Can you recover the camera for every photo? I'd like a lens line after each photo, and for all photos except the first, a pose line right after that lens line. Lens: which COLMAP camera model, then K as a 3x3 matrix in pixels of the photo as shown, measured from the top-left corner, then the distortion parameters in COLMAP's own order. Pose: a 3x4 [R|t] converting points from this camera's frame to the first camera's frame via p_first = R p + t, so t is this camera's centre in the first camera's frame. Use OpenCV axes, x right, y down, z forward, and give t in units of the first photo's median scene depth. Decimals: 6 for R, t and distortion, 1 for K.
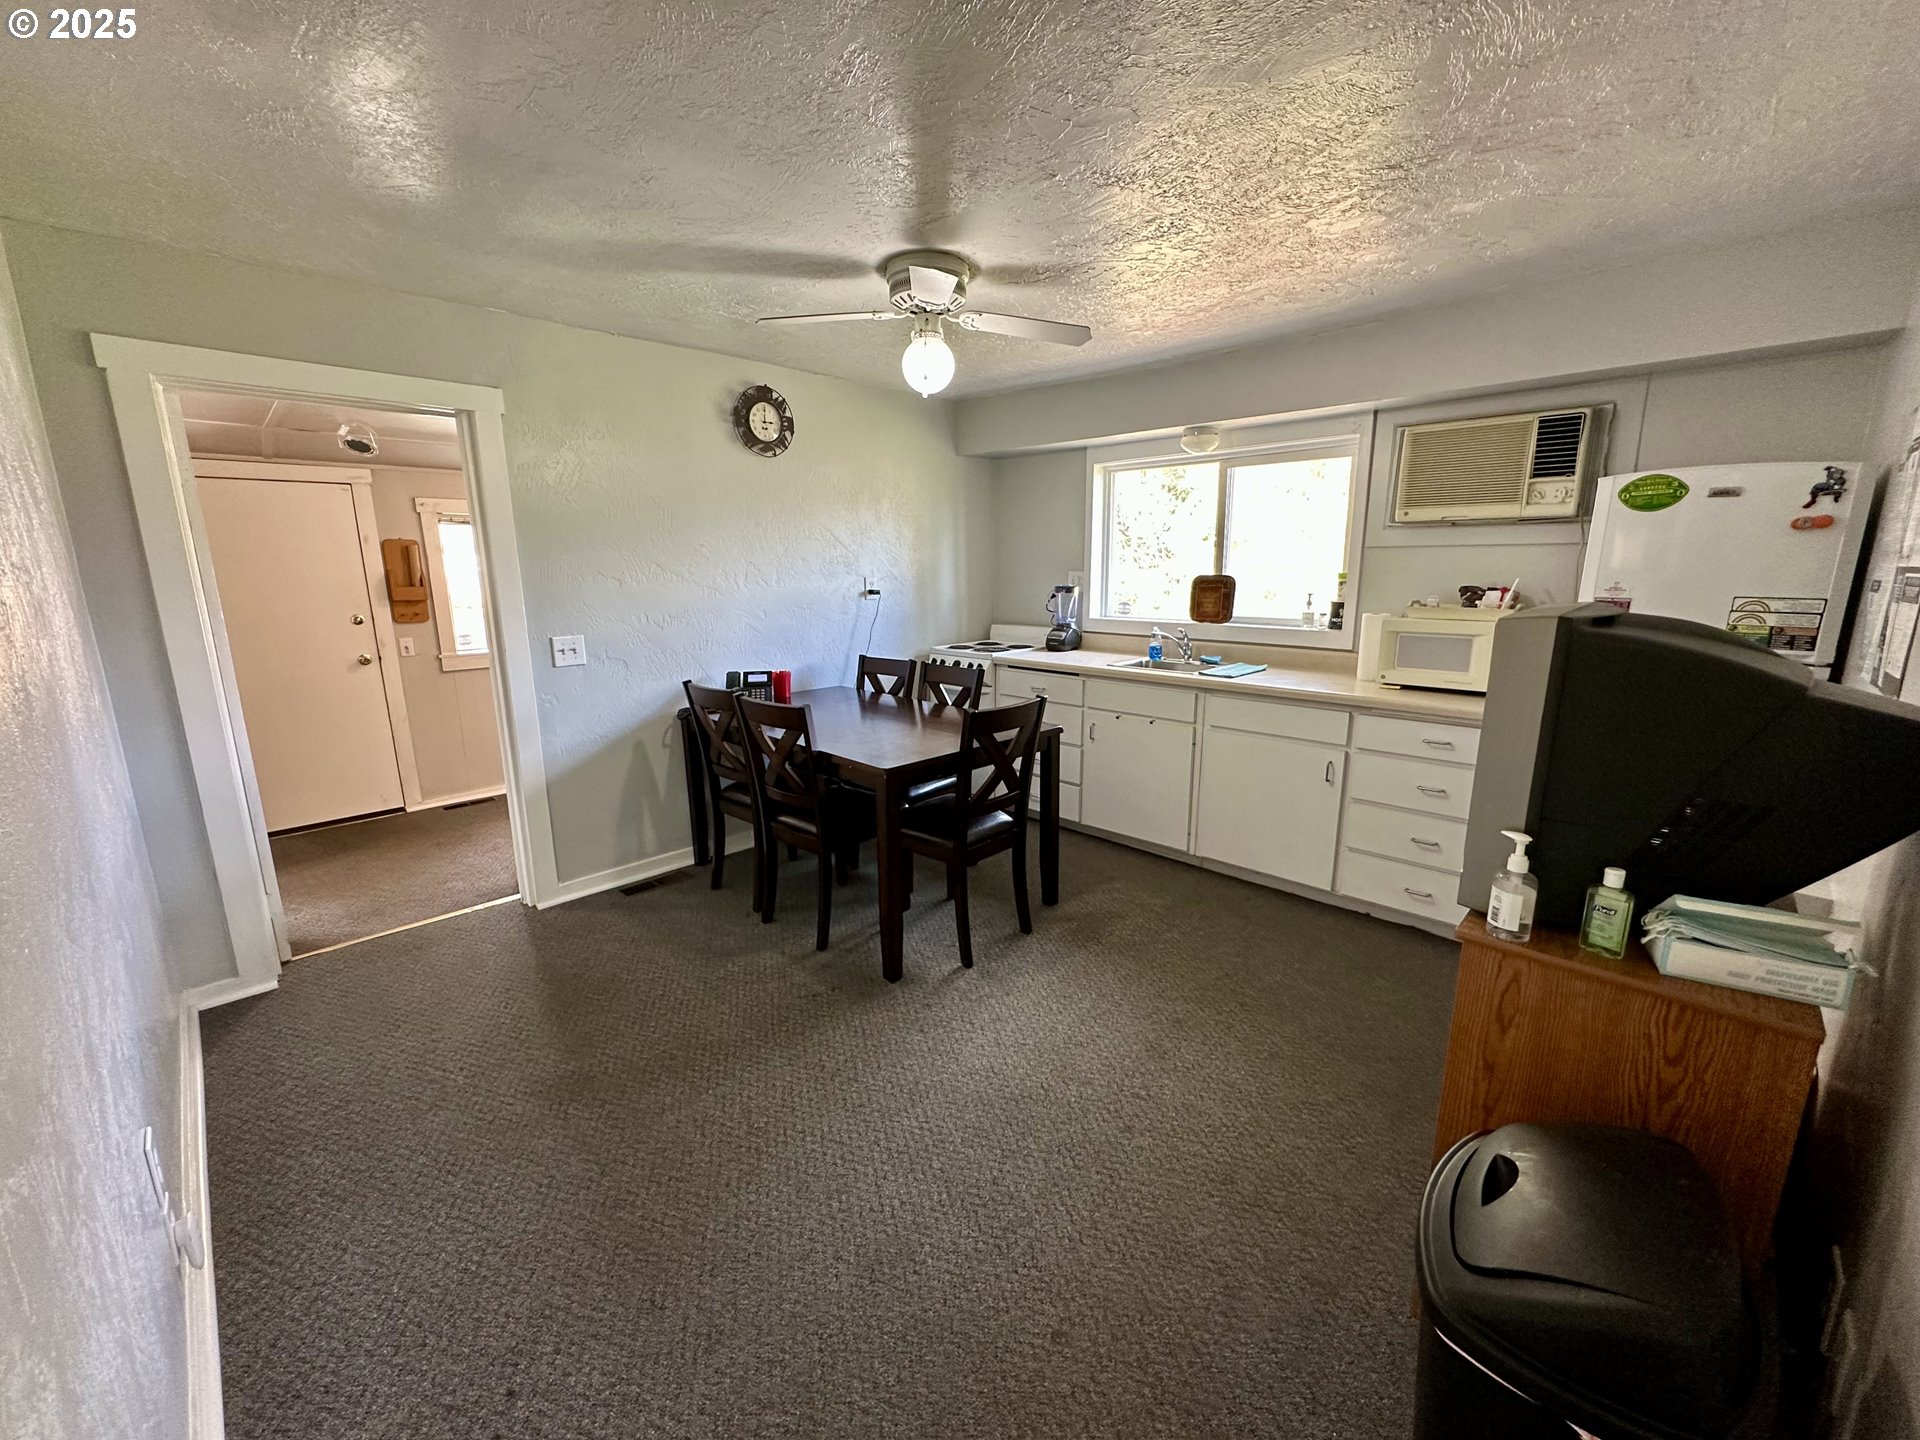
lens RADIAL K [[755.4, 0, 957.3], [0, 755.4, 715.2], [0, 0, 1]] dist [-0.000496, -0.000316]
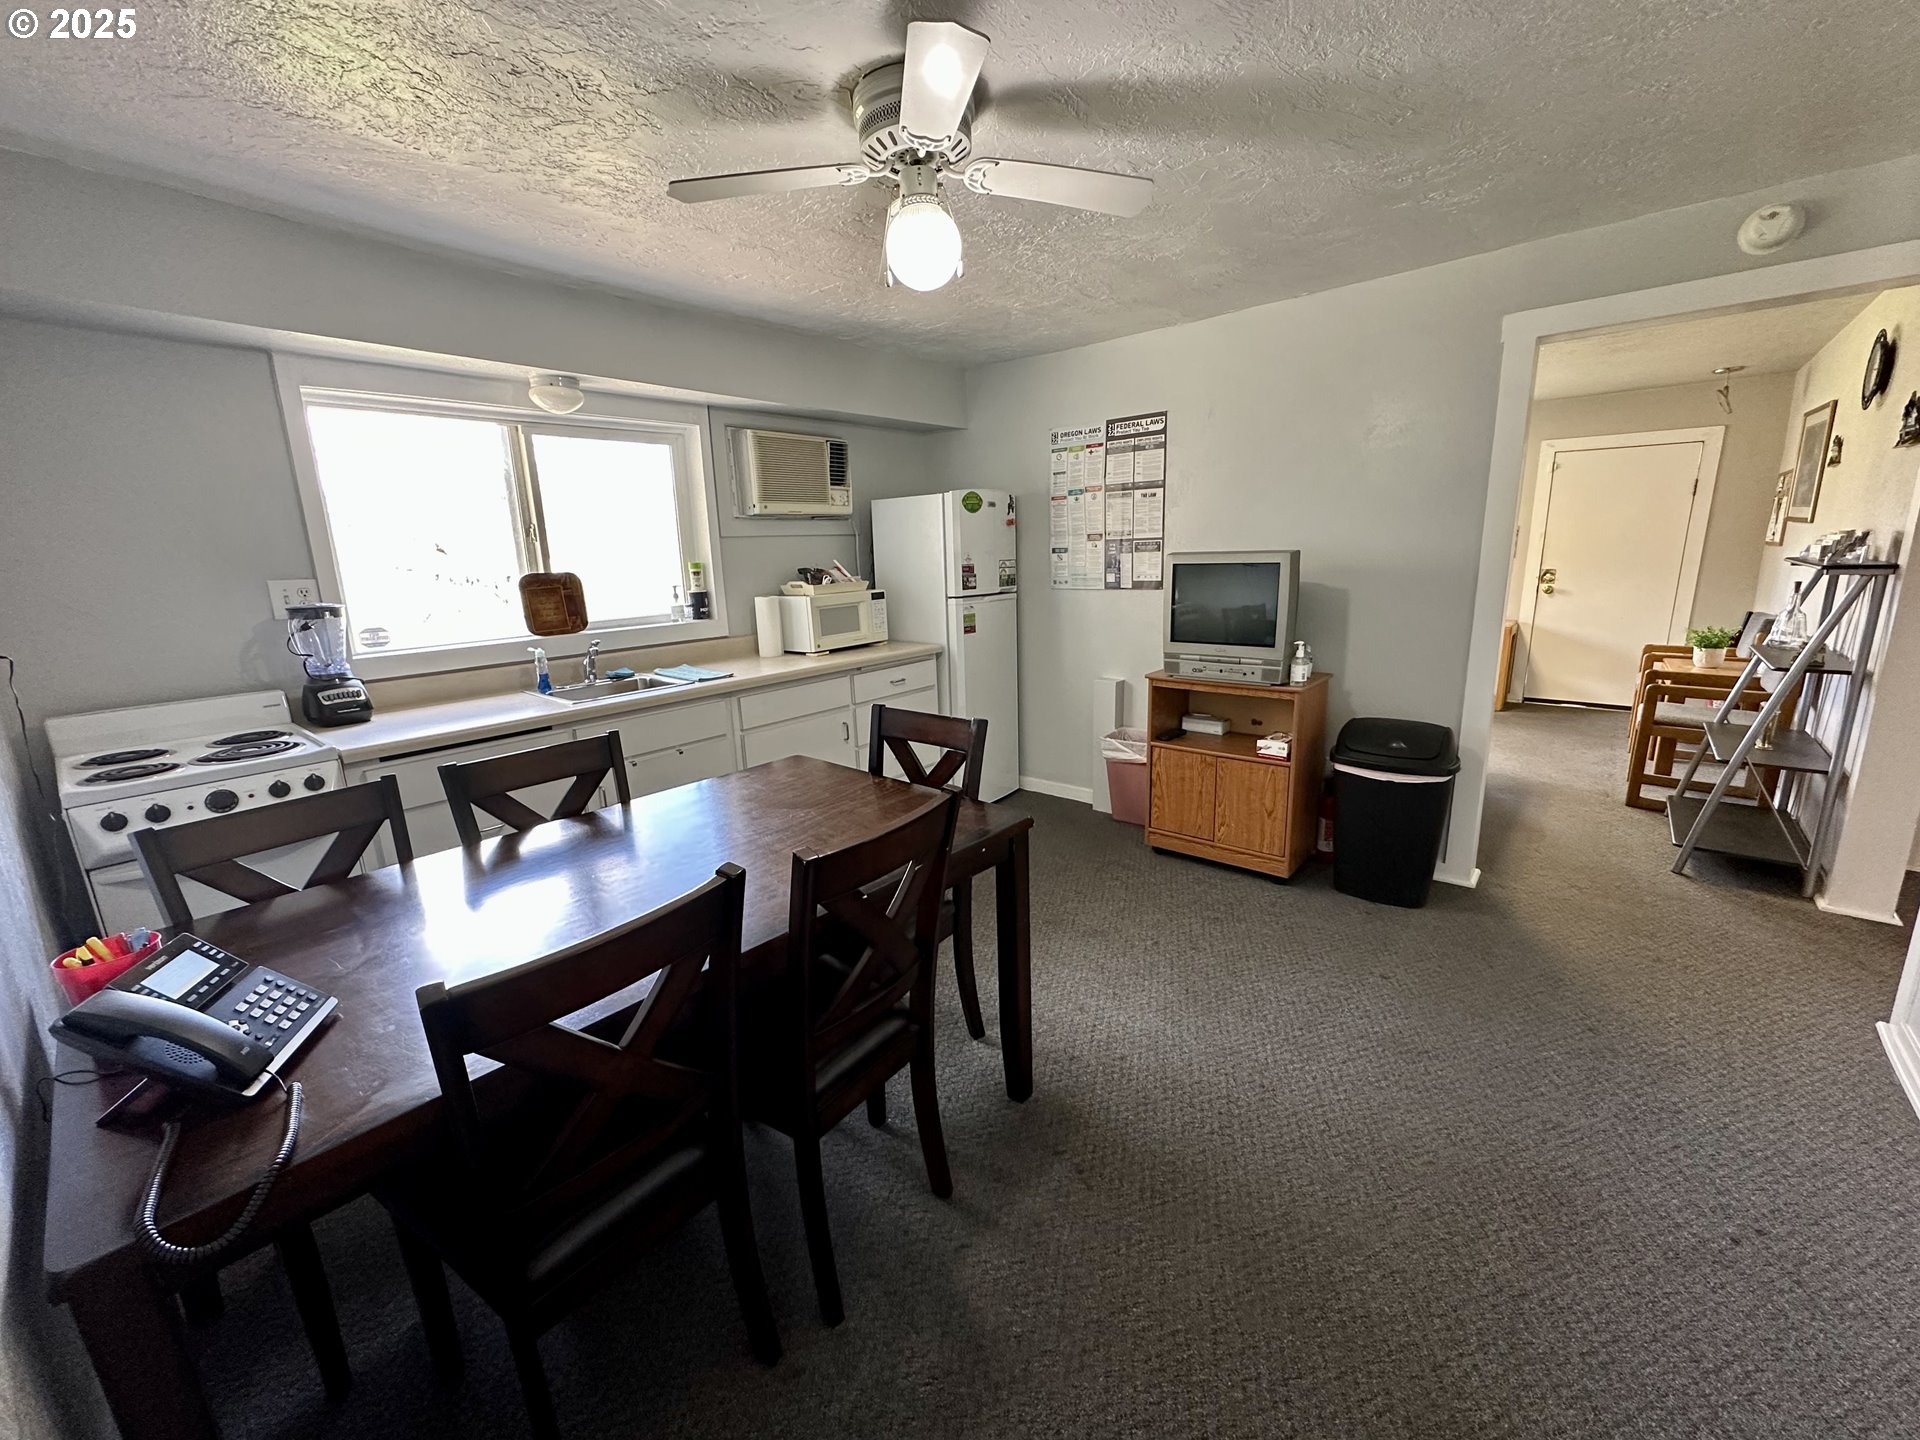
lens RADIAL K [[755.4, 0, 959.0], [0, 755.4, 719.9], [0, 0, 1]] dist [-0.000496, -0.000316]
pose [[-0.056066, -0.216041, 0.974773, -0.570207], [0.233584, 0.946376, 0.223182, -0.142245], [-0.970719, 0.240204, -0.002596, 0.760053]]
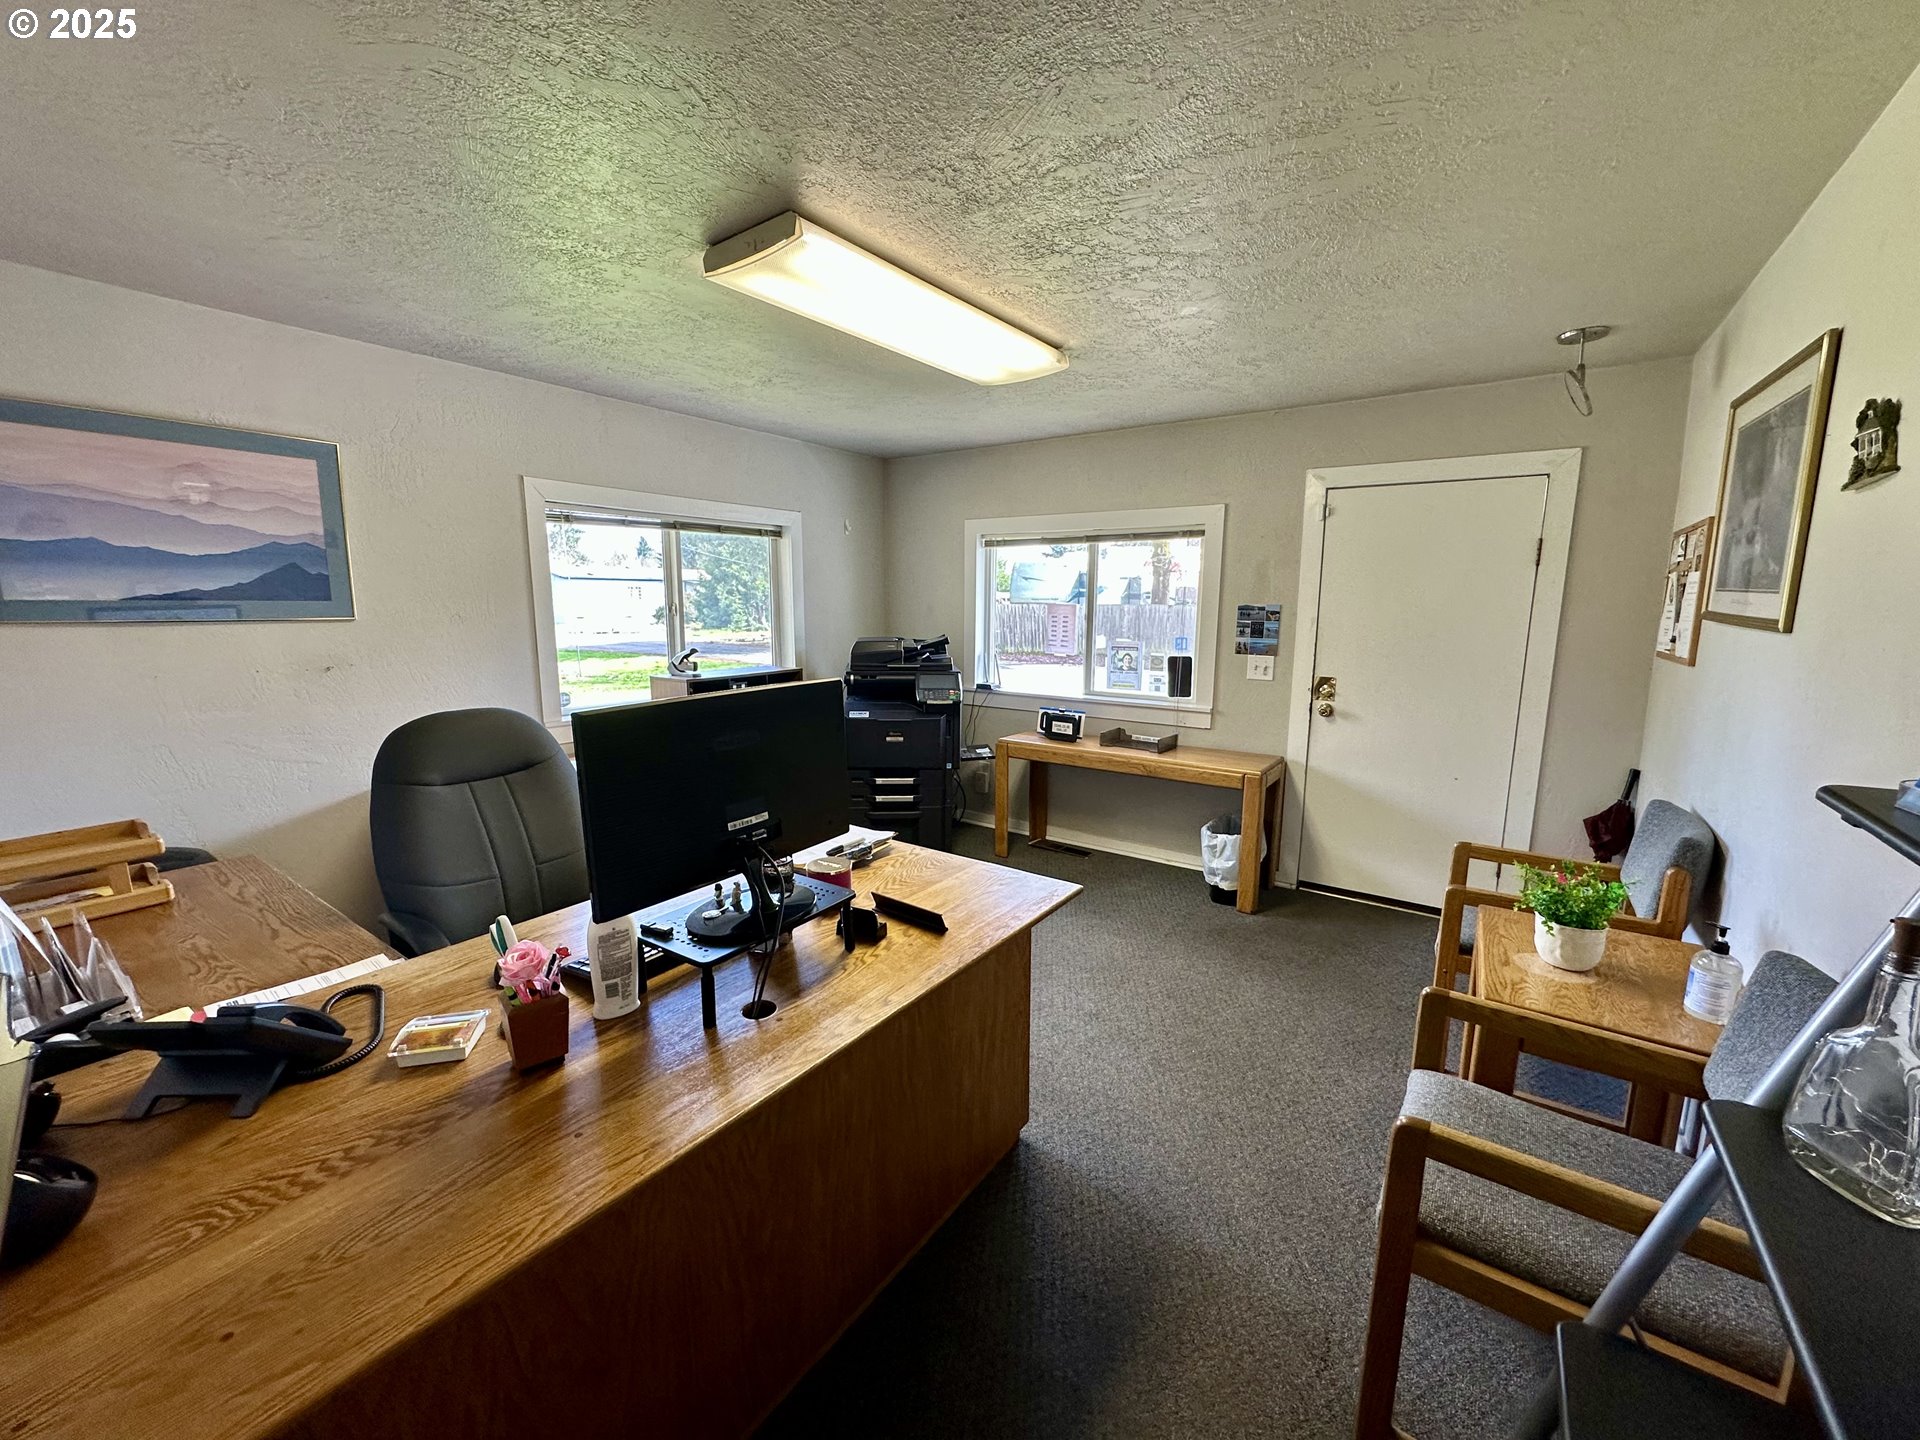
lens RADIAL K [[755.4, 0, 957.0], [0, 755.4, 719.2], [0, 0, 1]] dist [-0.000496, -0.000316]
pose [[-0.146526, -0.150495, 0.977692, -0.309862], [0.195220, 0.964522, 0.177725, -0.090212], [-0.969752, 0.216906, -0.111948, 0.481780]]
